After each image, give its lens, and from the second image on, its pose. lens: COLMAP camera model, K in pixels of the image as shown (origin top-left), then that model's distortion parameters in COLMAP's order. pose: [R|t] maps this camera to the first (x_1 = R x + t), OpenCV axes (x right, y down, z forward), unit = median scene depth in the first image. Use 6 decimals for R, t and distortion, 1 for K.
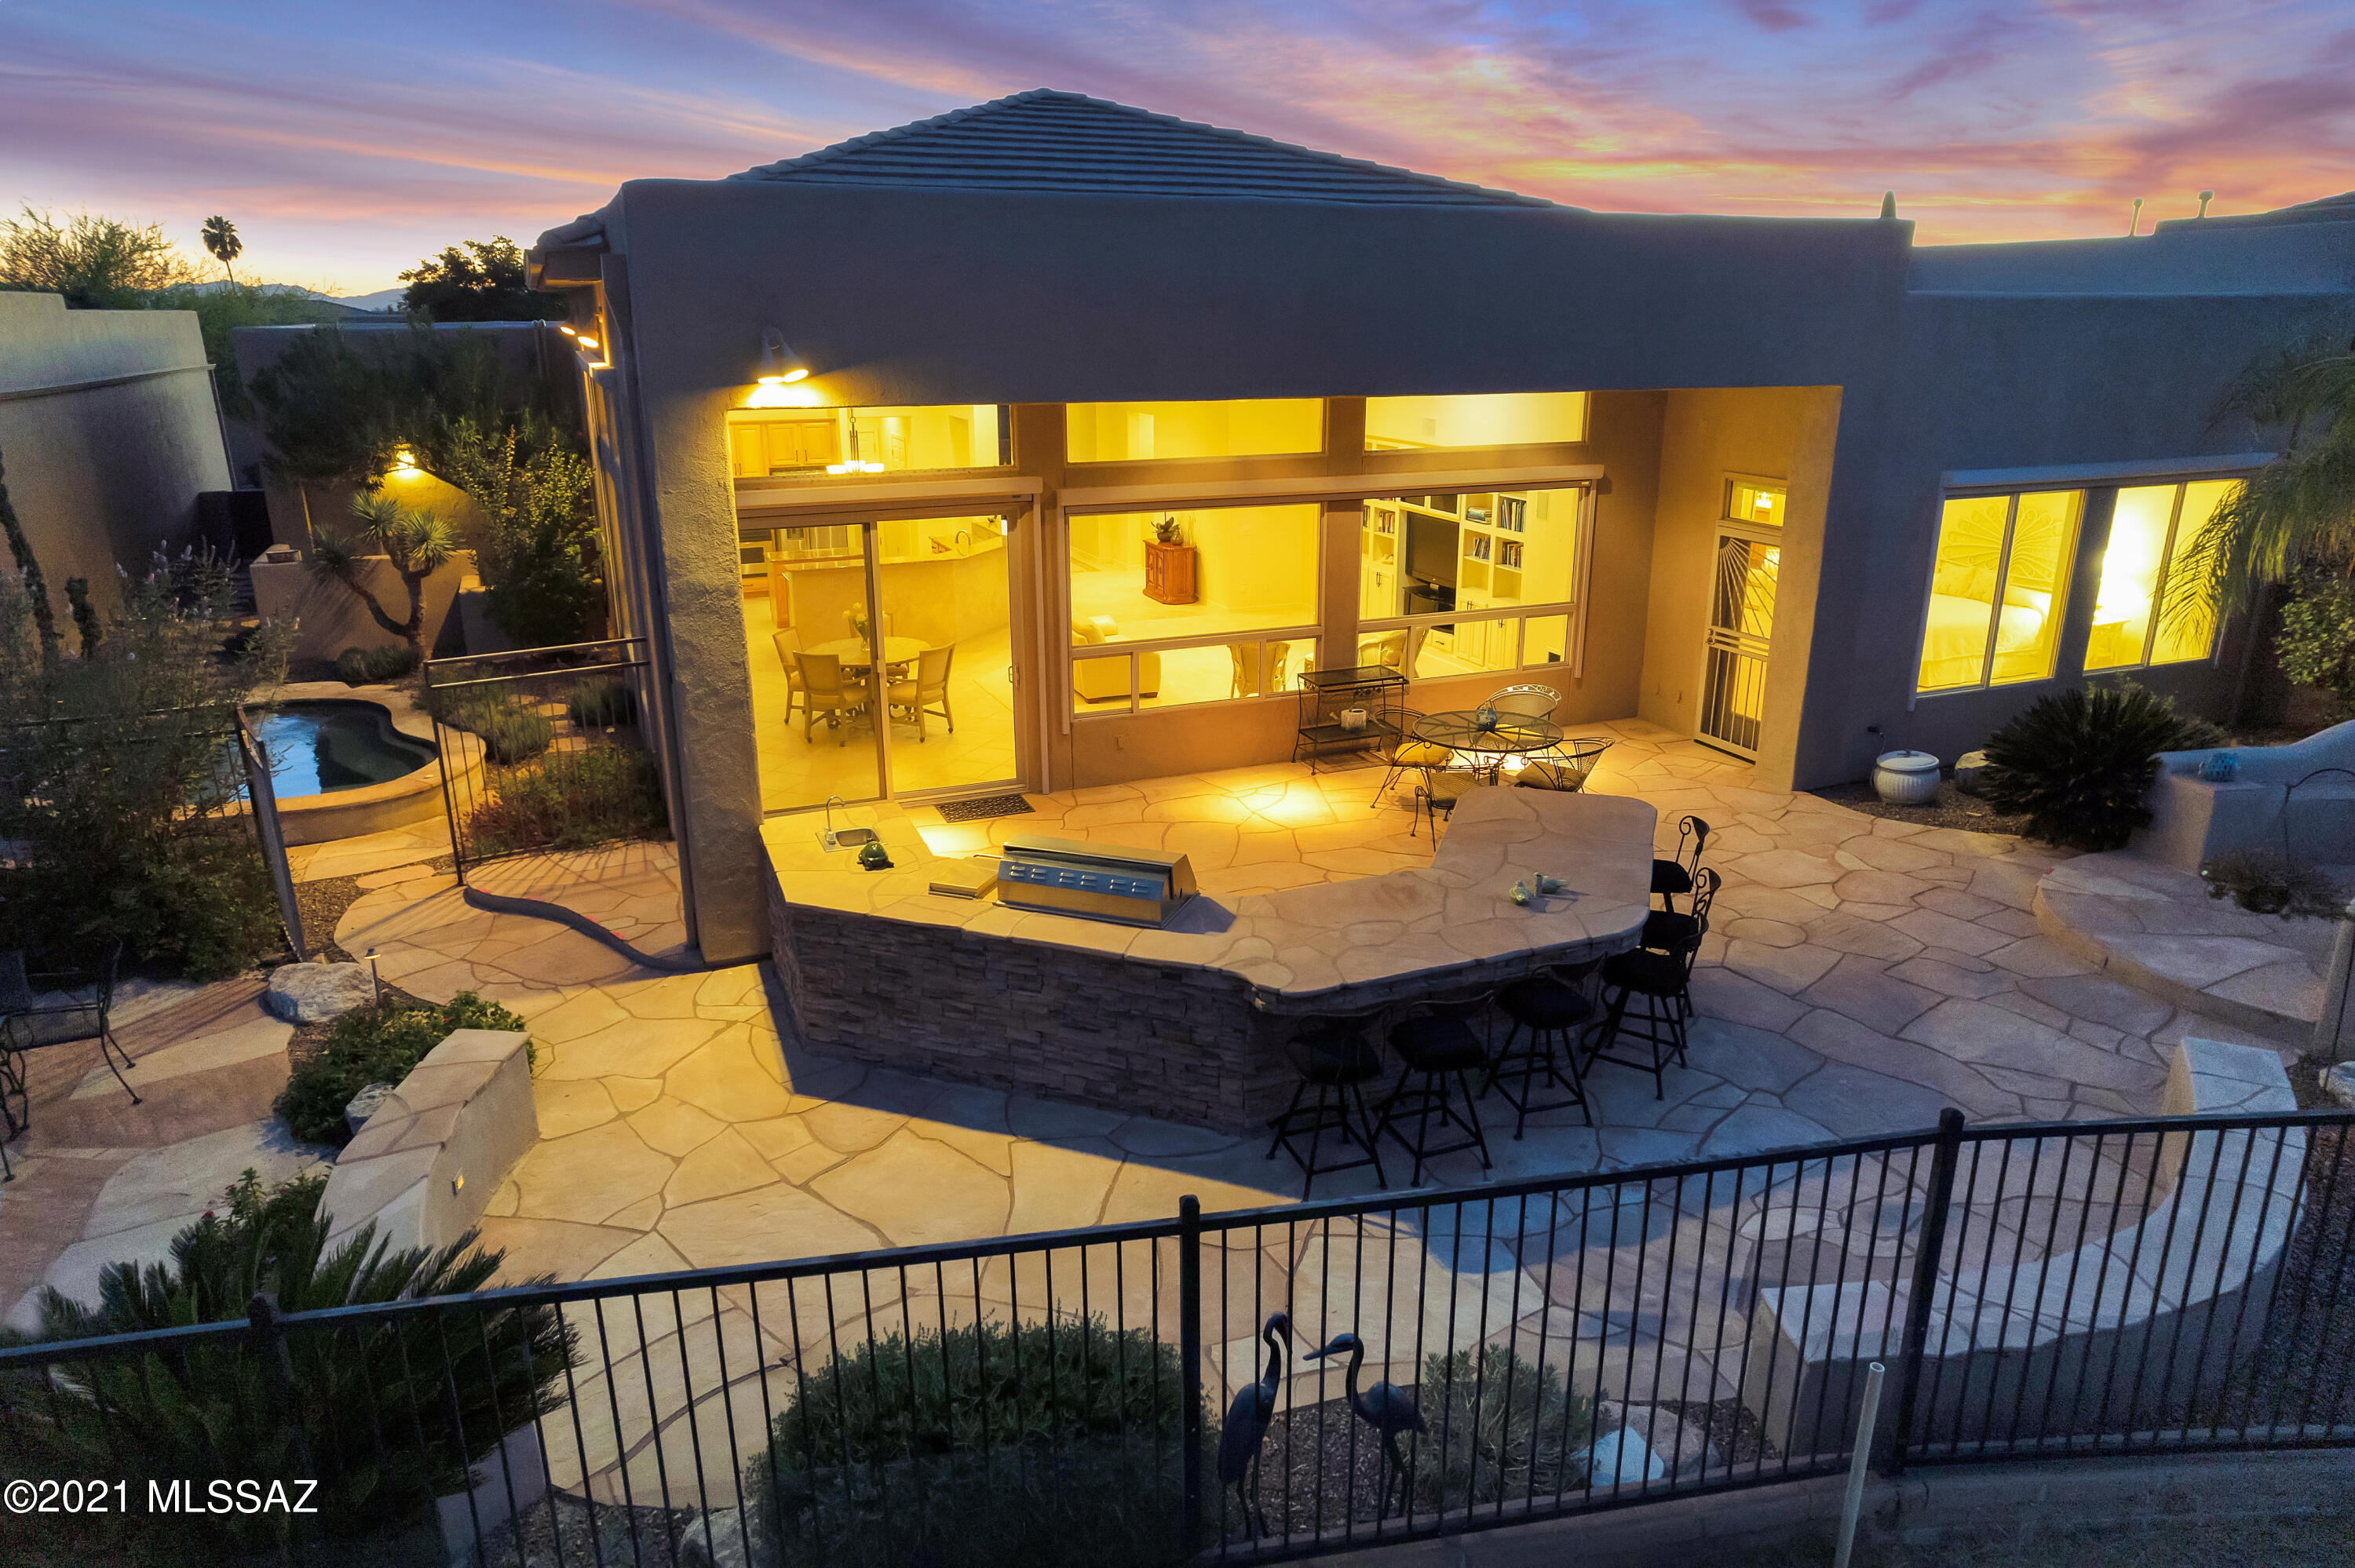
lens RADIAL K [[1505.7, 0, 1184.8], [0, 1505.7, 790.3], [0, 0, 1]] dist [-0.056953, 0.070314]
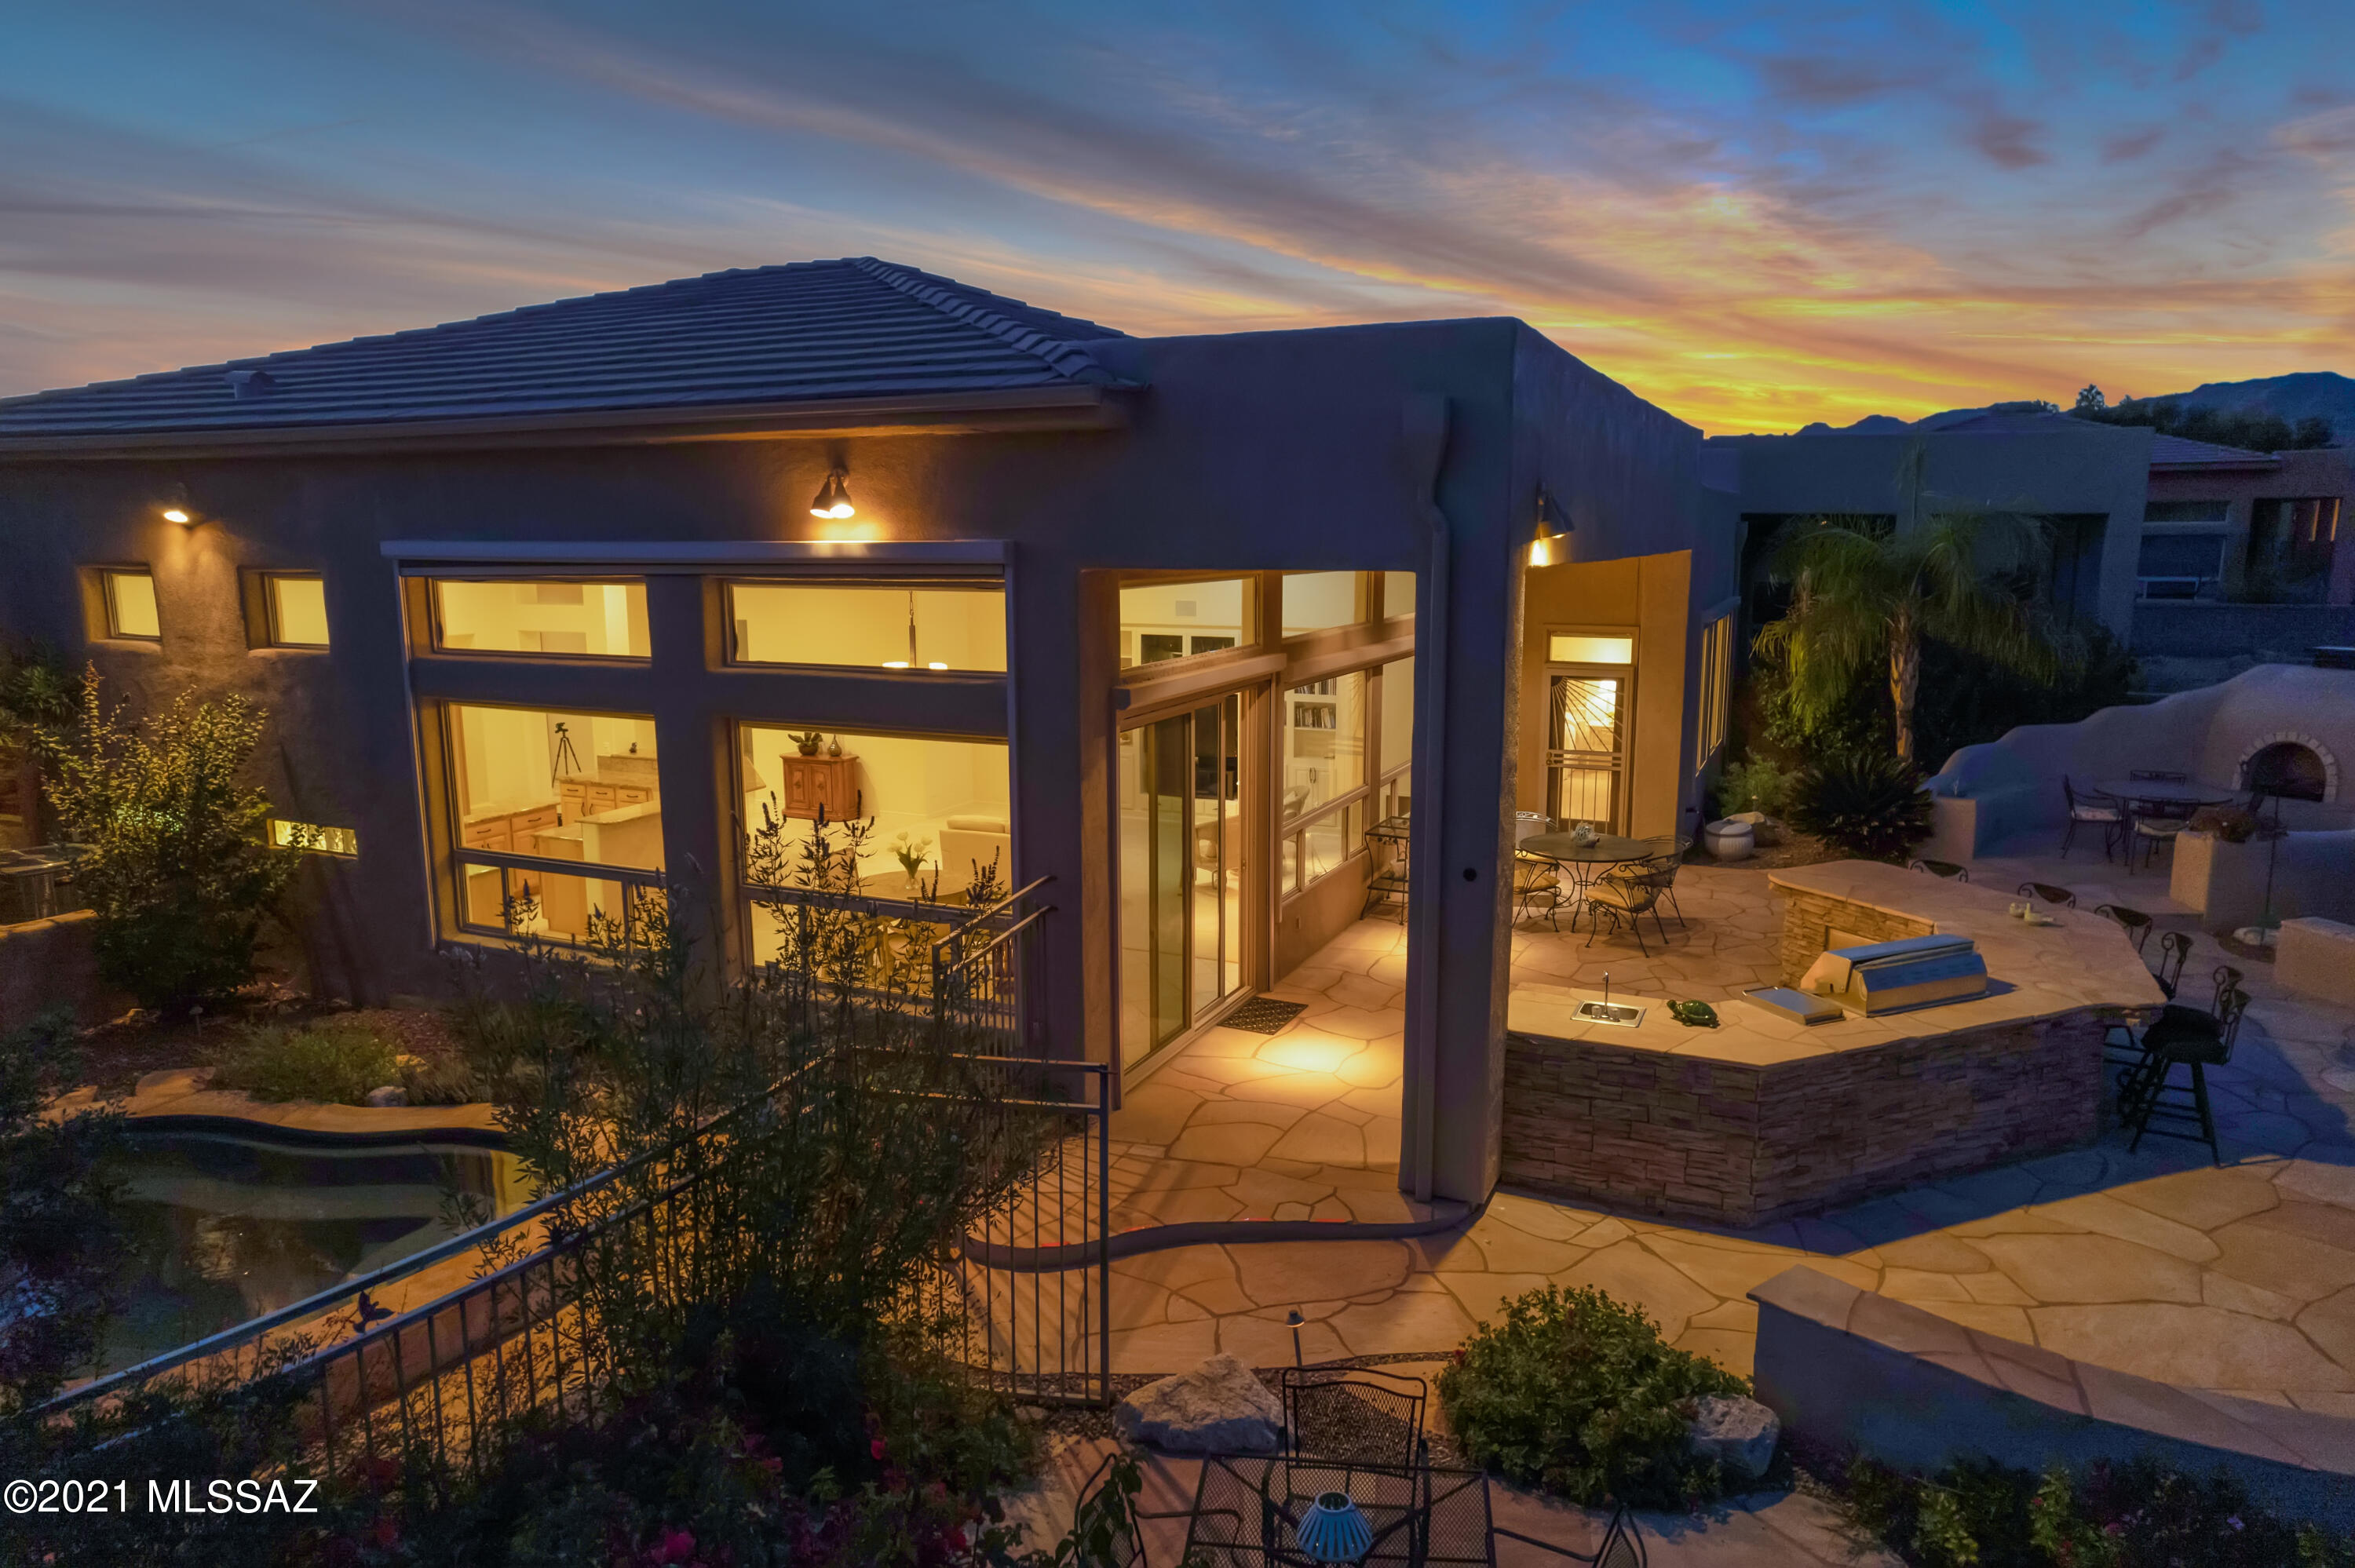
lens RADIAL K [[1505.7, 0, 1184.8], [0, 1505.7, 790.3], [0, 0, 1]] dist [-0.056953, 0.070314]
pose [[0.731630, -0.119559, 0.671136, -1.005607], [0.211304, 0.975785, -0.056519, -0.105306], [-0.648127, 0.183165, 0.739177, 0.441637]]
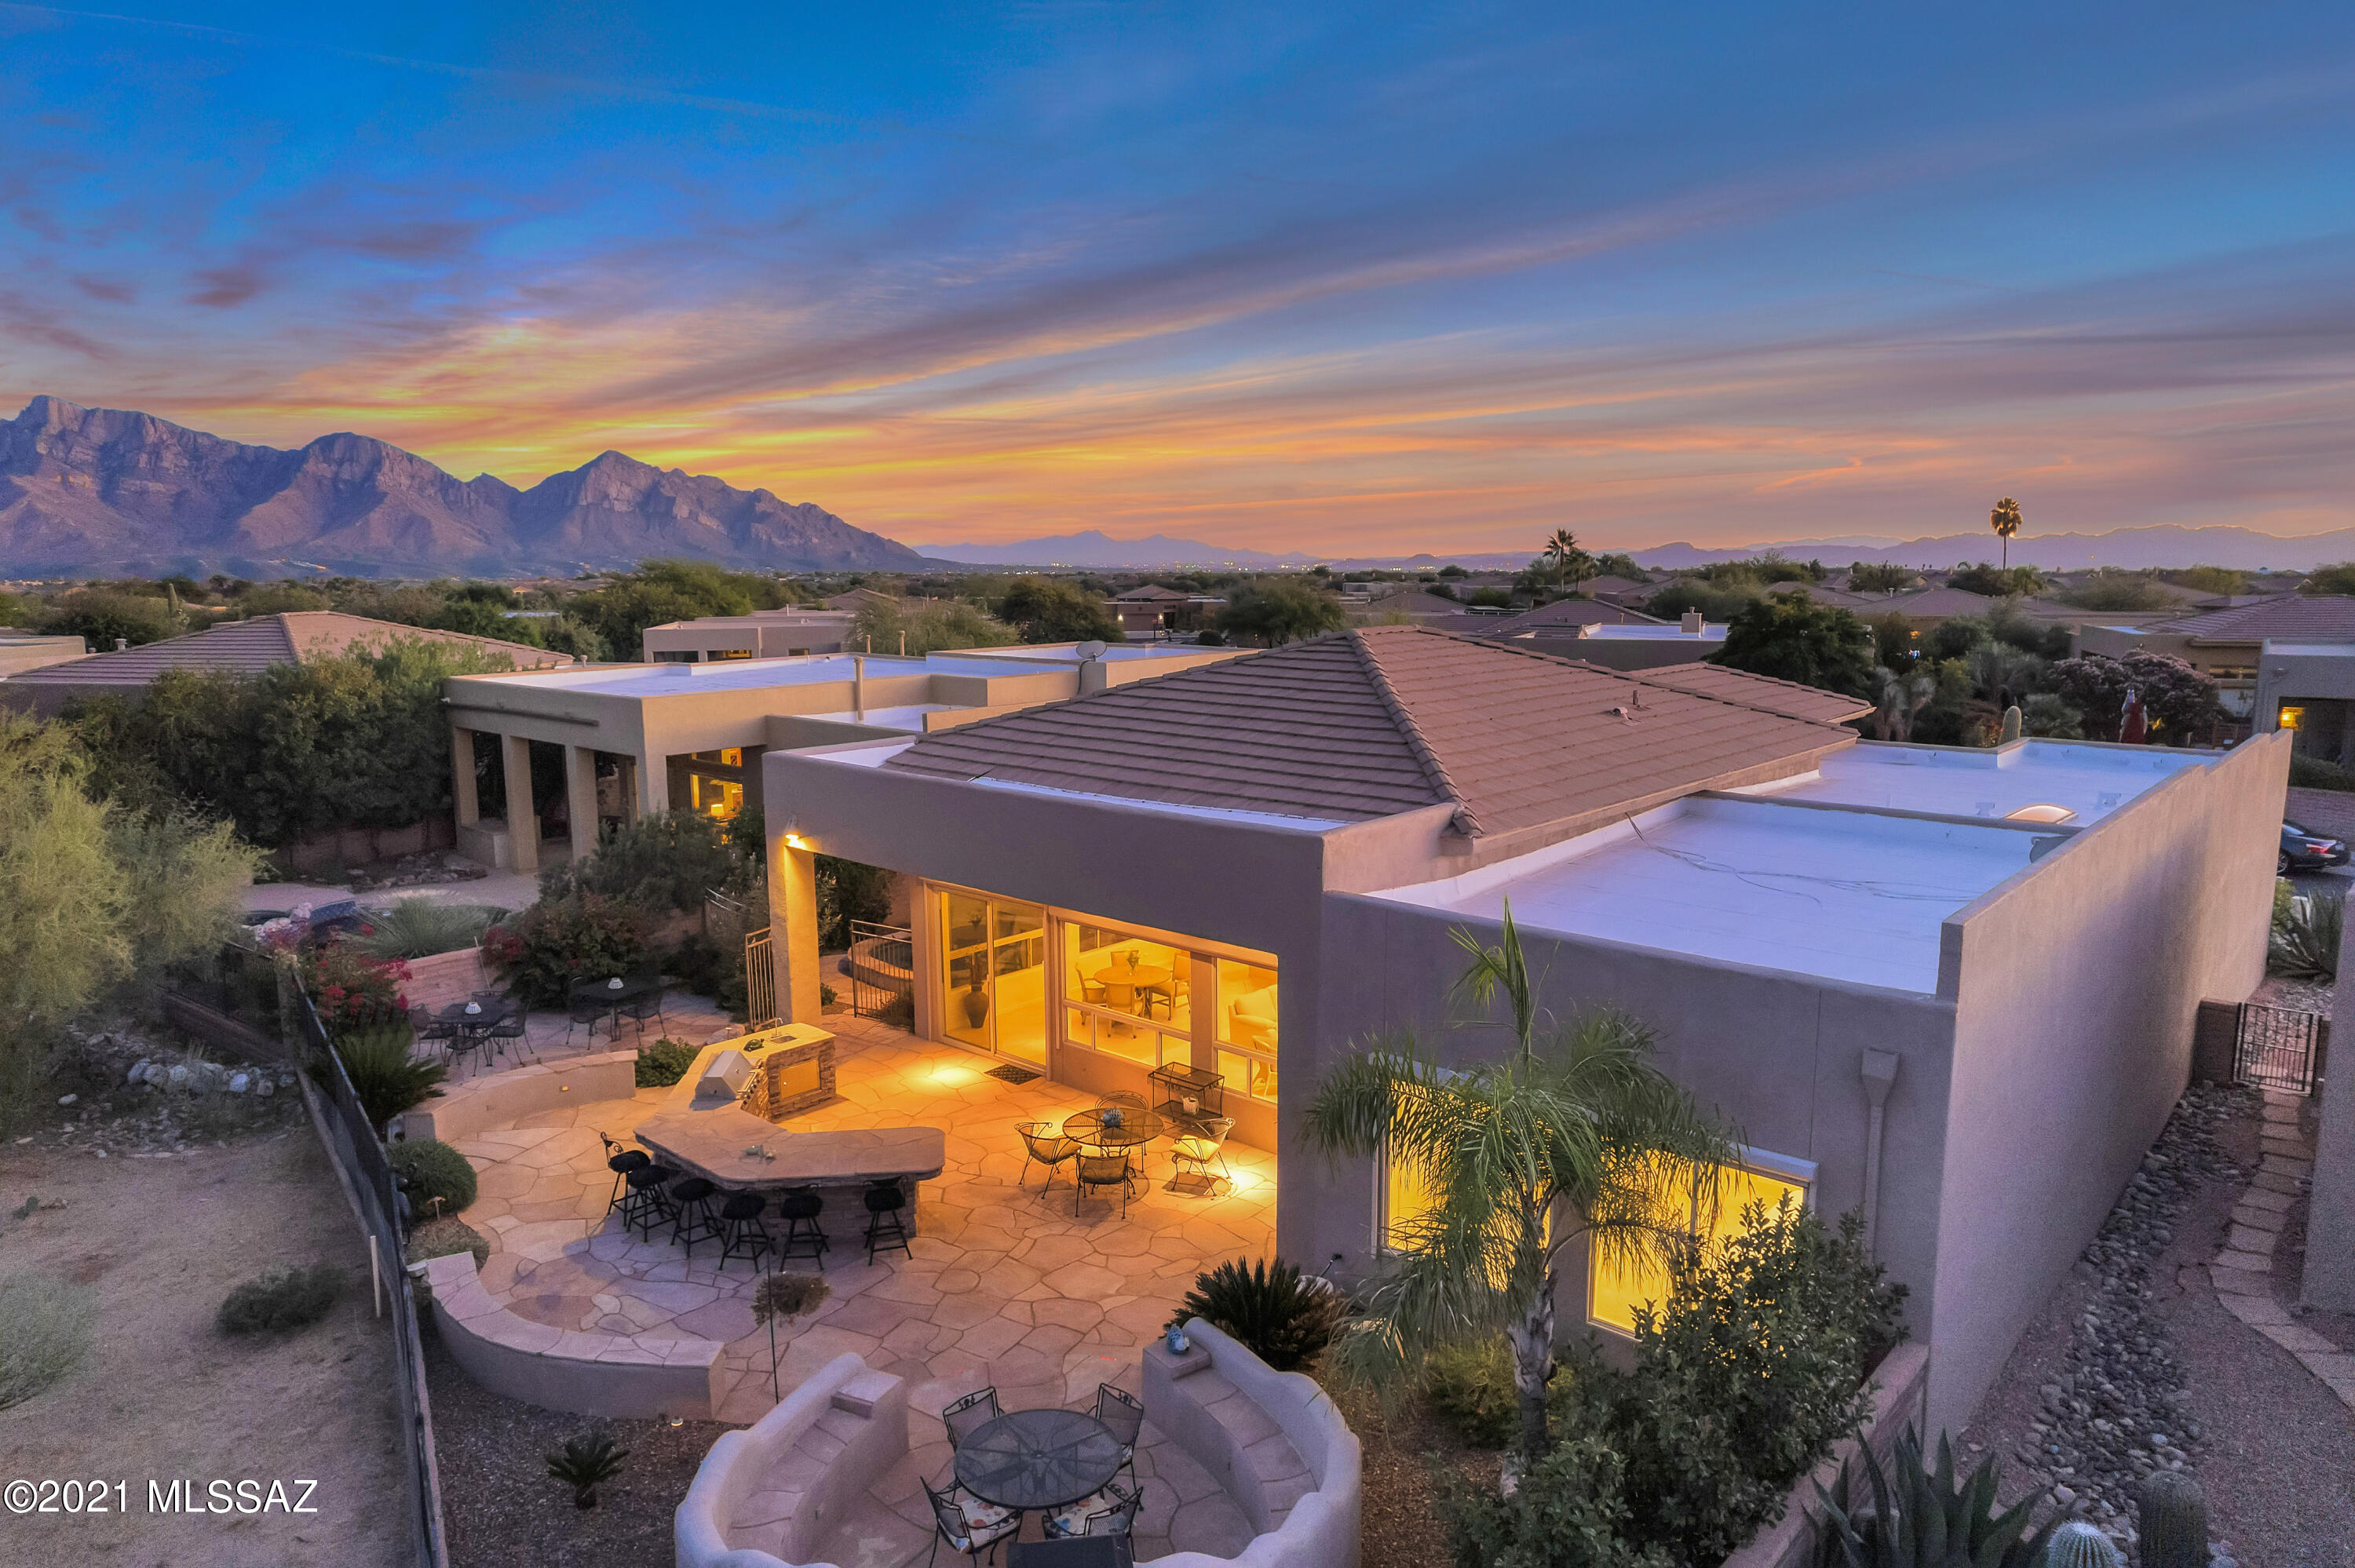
lens RADIAL K [[1507.8, 0, 1184.5], [0, 1507.8, 789.7], [0, 0, 1]] dist [-0.058510, 0.072068]
pose [[0.428664, 0.139783, -0.892585, 1.904185], [-0.273349, 0.961721, 0.019333, -0.513341], [0.861120, 0.235700, 0.450465, 0.418282]]
